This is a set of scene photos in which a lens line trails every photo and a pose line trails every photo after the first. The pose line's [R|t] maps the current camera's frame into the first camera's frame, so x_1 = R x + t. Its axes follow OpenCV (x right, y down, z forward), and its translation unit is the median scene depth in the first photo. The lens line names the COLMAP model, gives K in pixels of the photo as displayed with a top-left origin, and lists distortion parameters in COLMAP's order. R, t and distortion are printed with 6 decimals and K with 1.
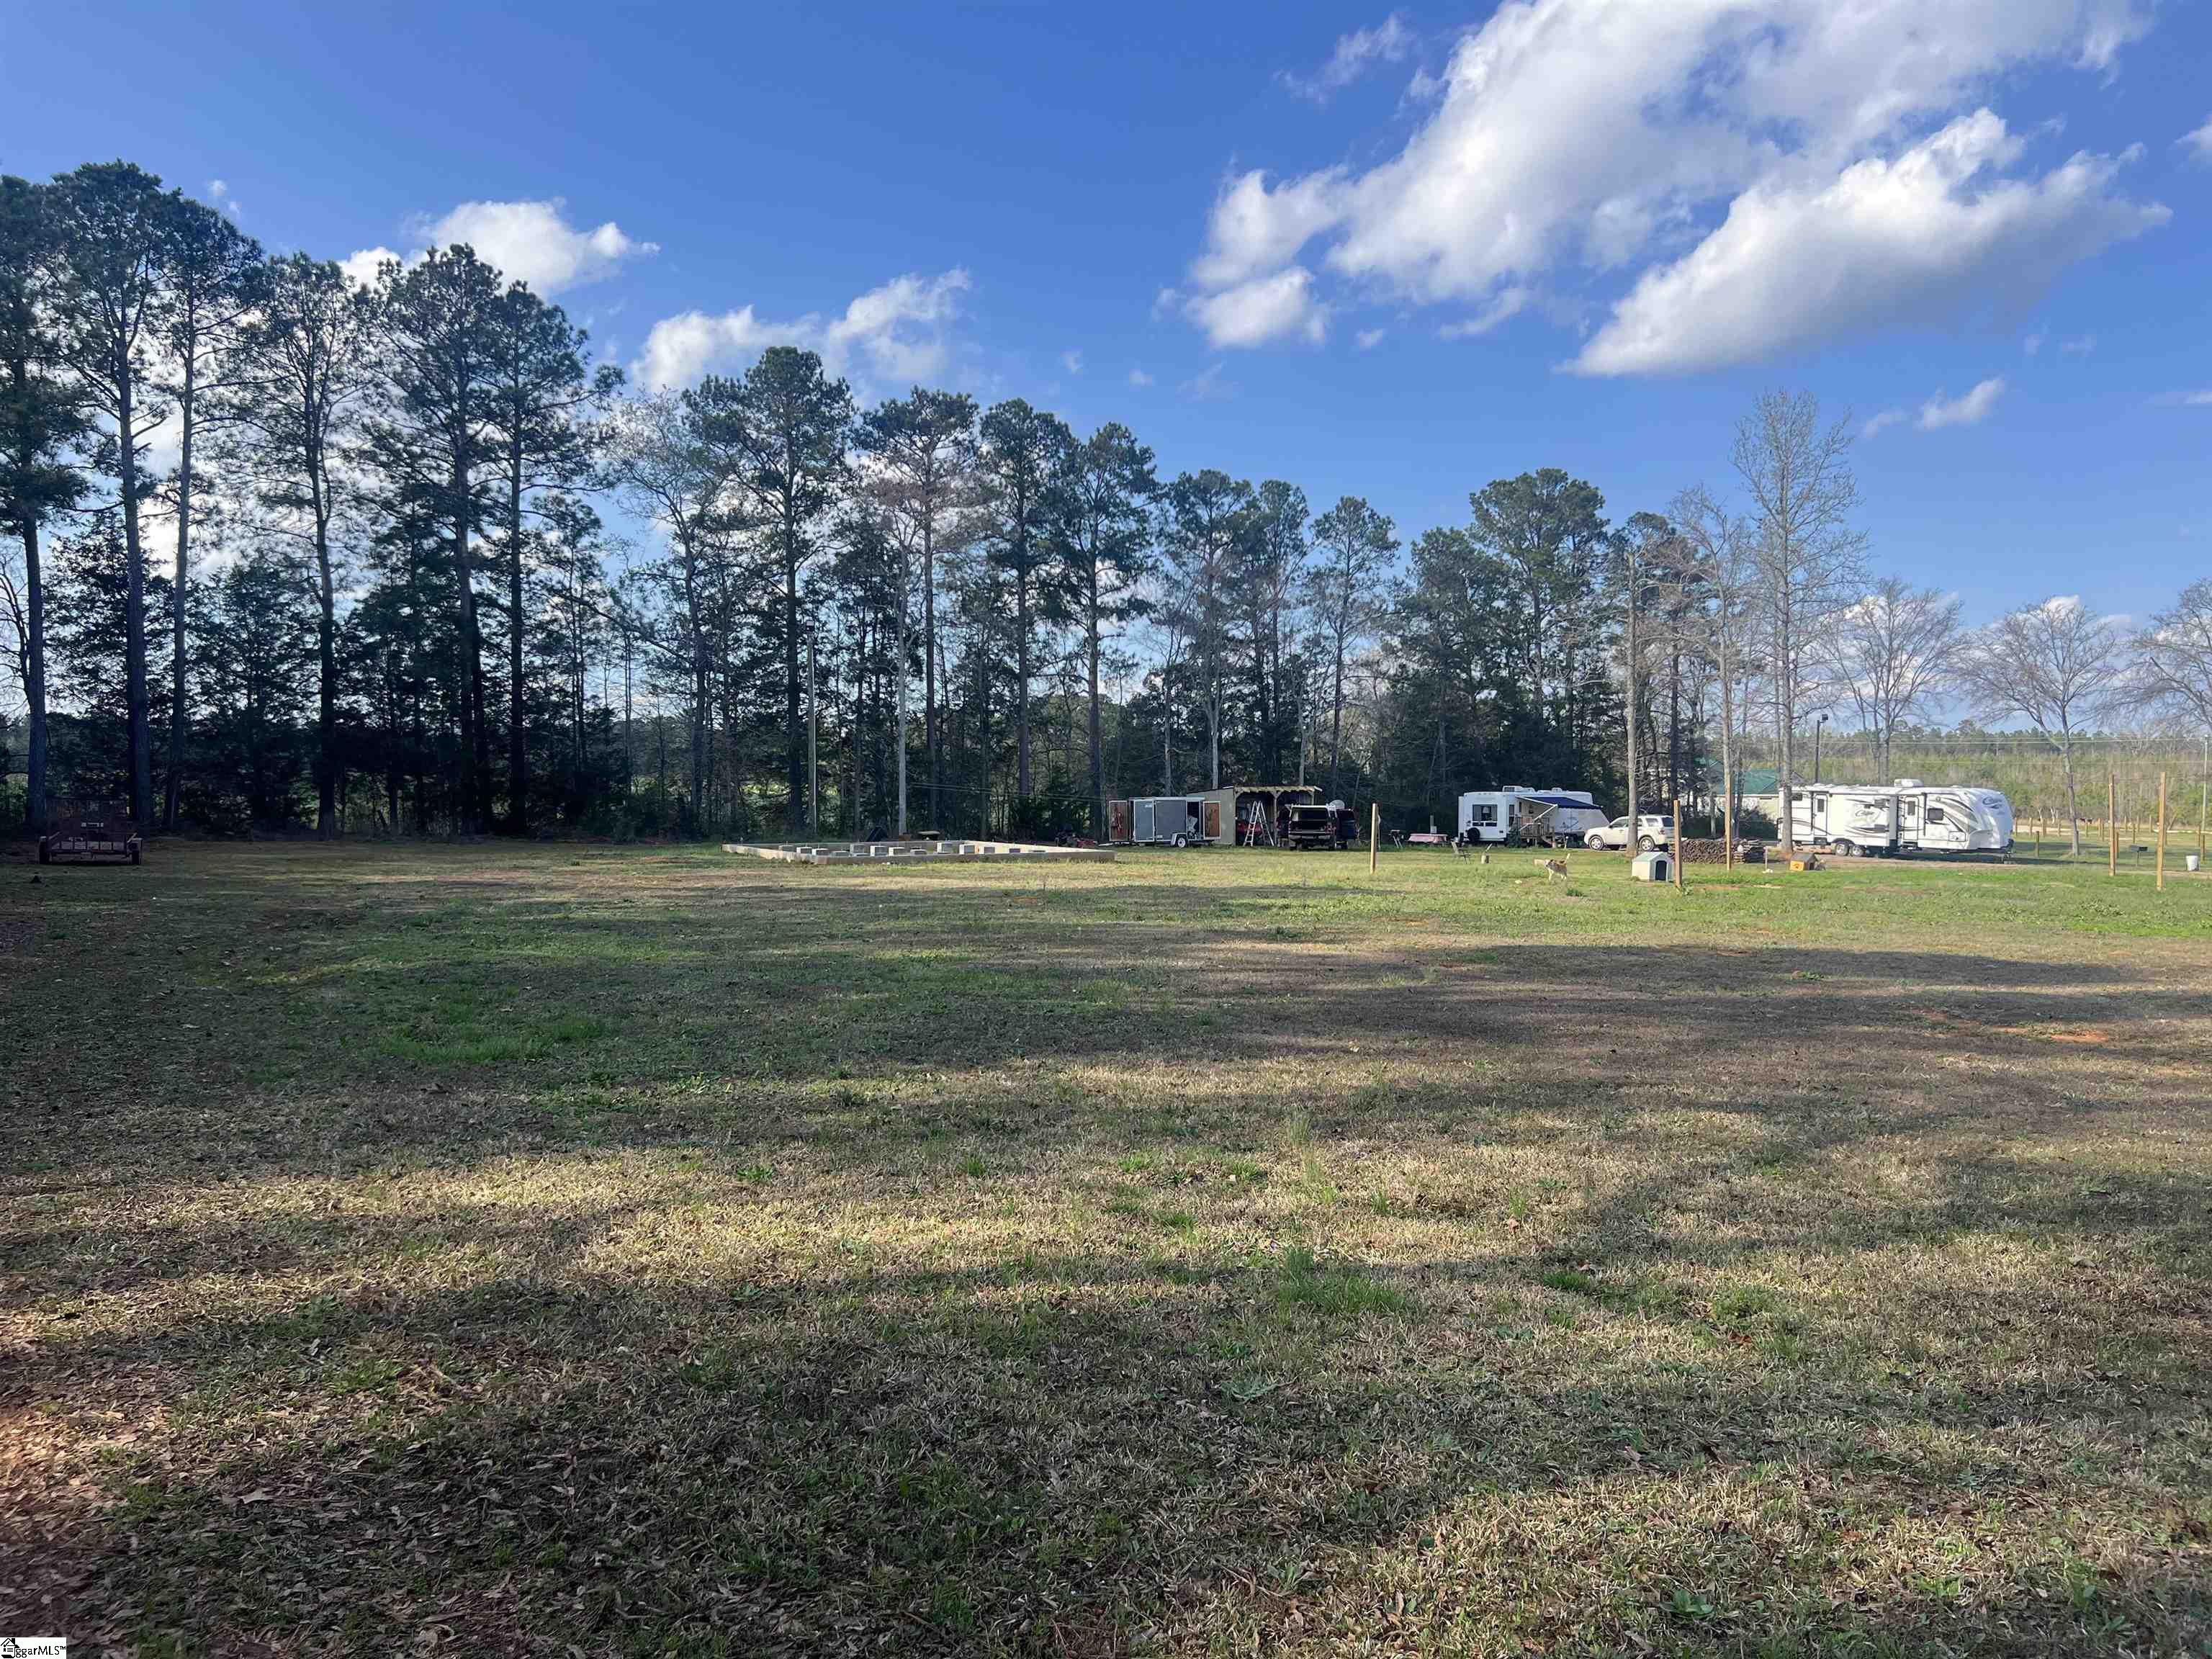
lens RADIAL K [[1691.7, 0, 1106.6], [0, 1691.7, 833.6], [0, 0, 1]] dist [0.057893, -0.062190]
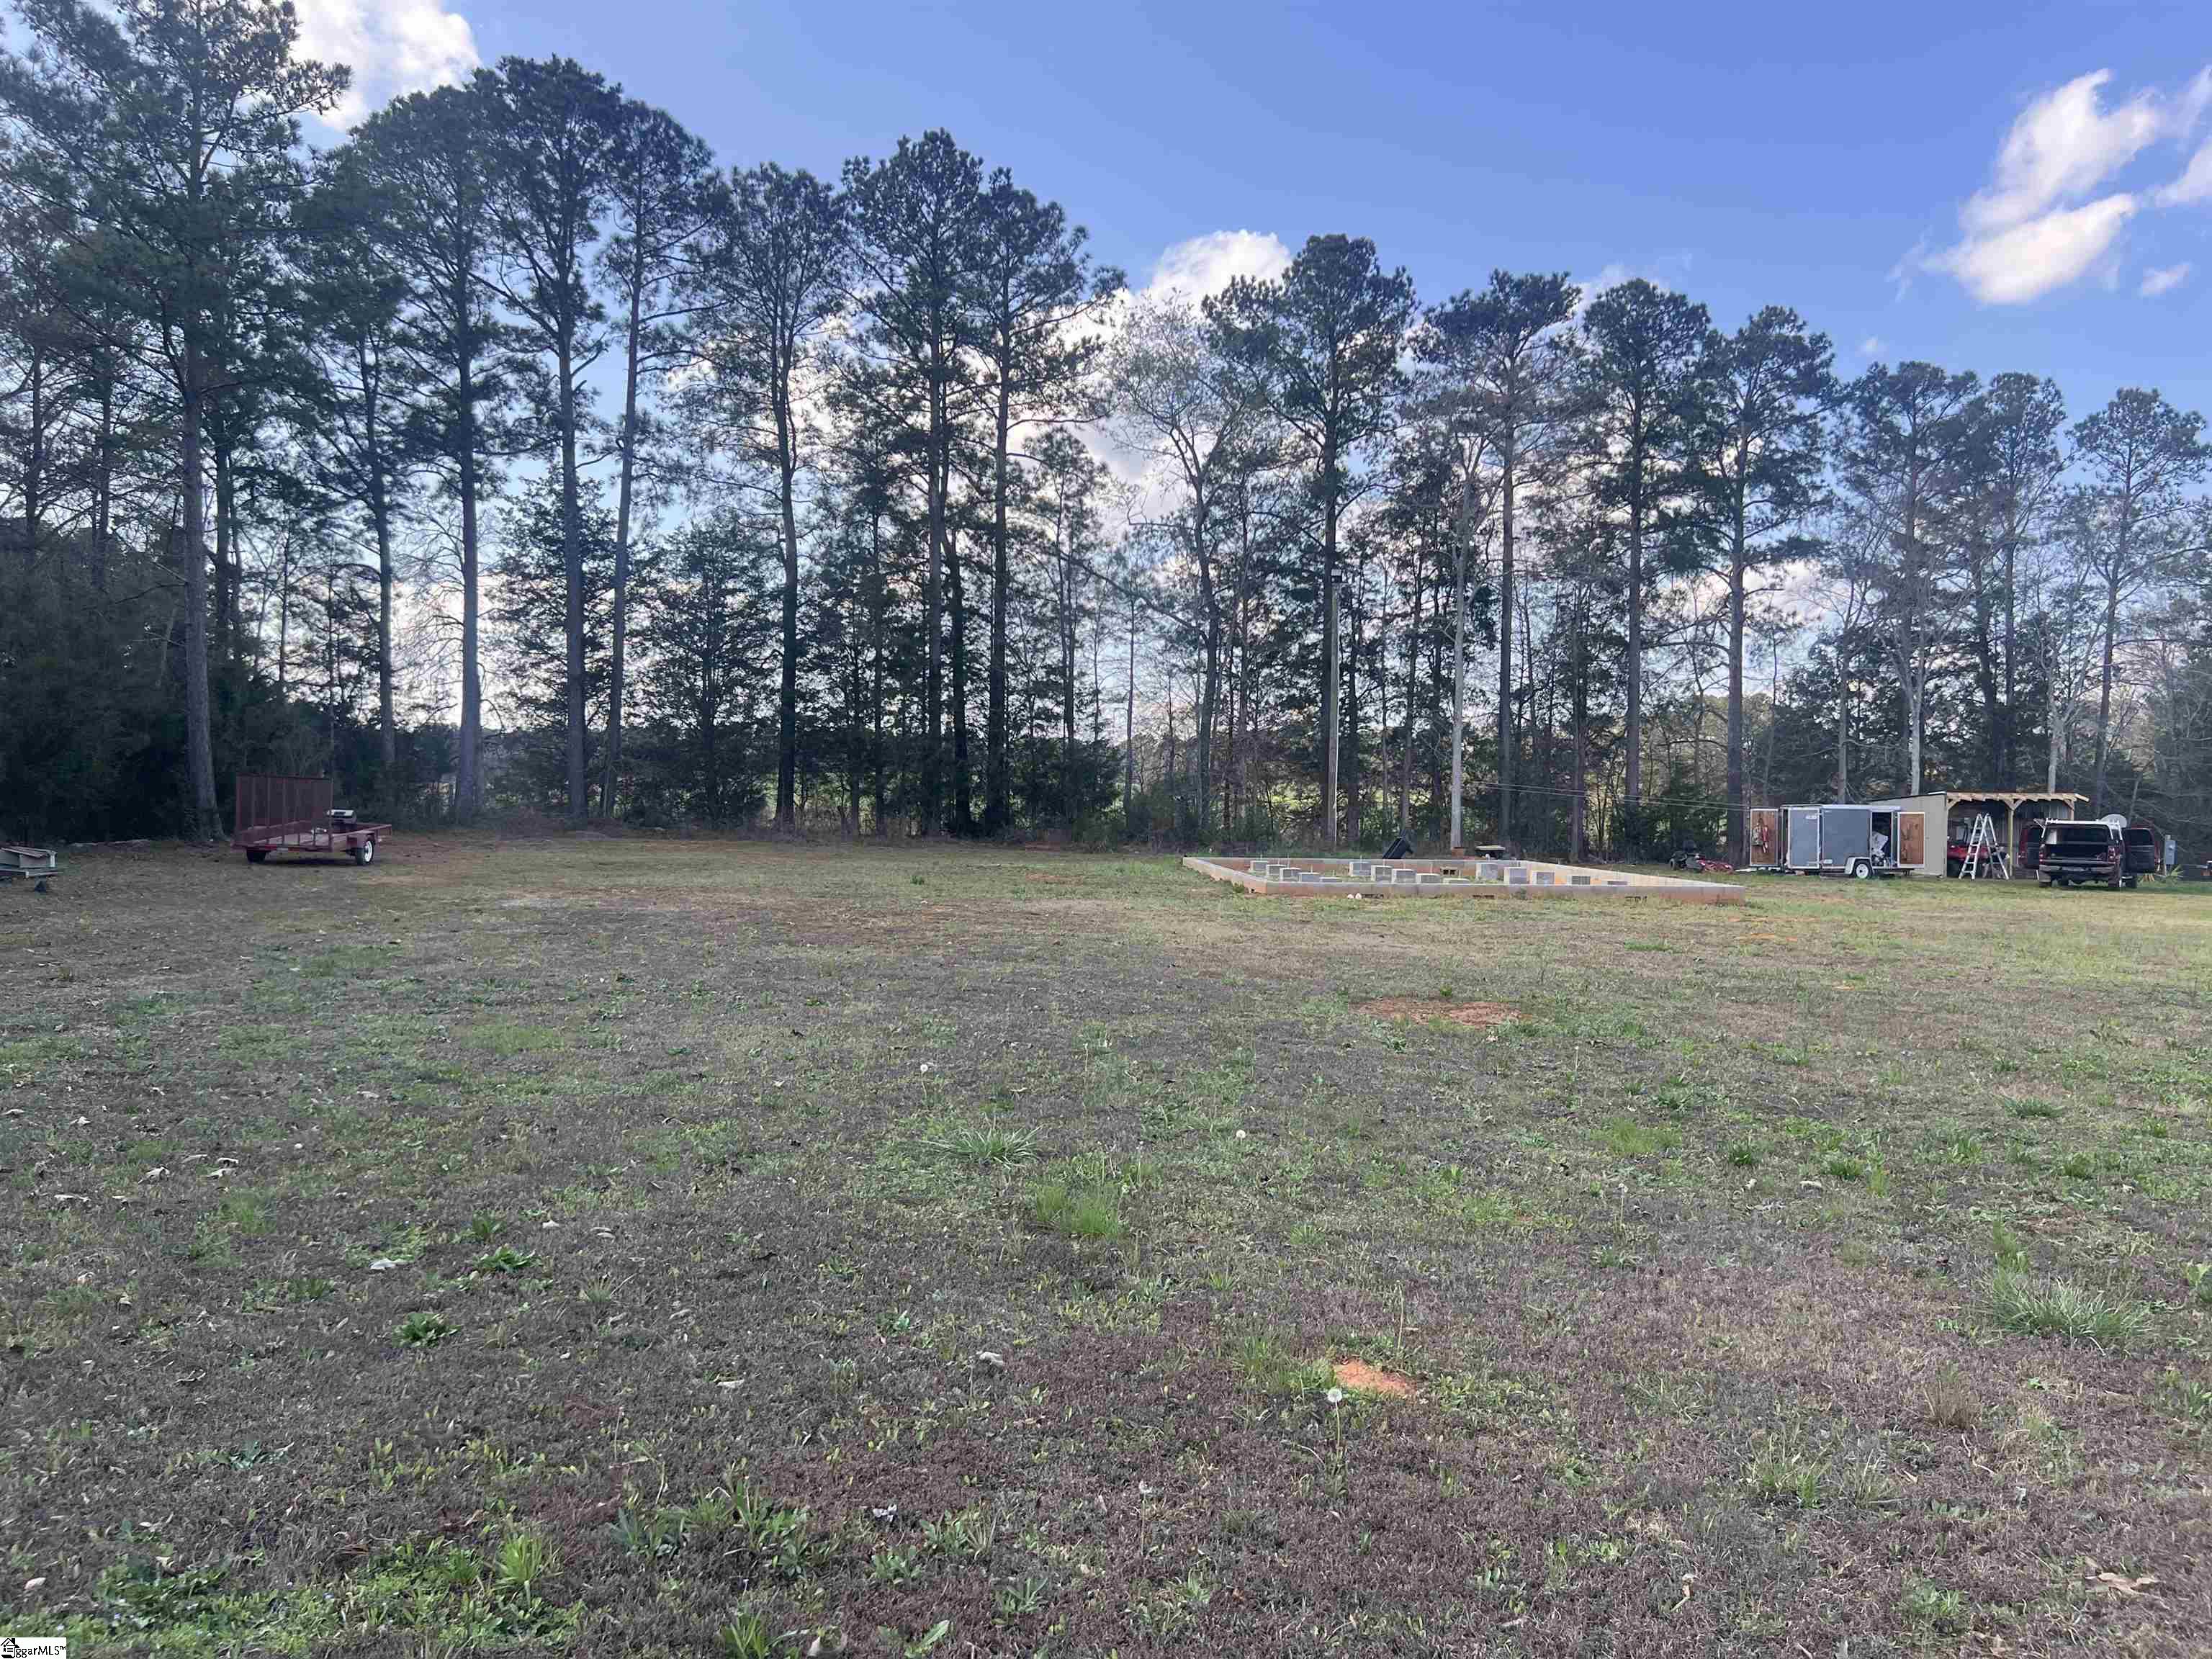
lens RADIAL K [[1691.7, 0, 1107.8], [0, 1691.7, 834.7], [0, 0, 1]] dist [0.057893, -0.062190]
pose [[0.933830, 0.020306, -0.357140, 0.004282], [-0.022915, 0.999733, -0.003076, -0.000274], [0.356982, 0.011056, 0.934046, 0.212854]]
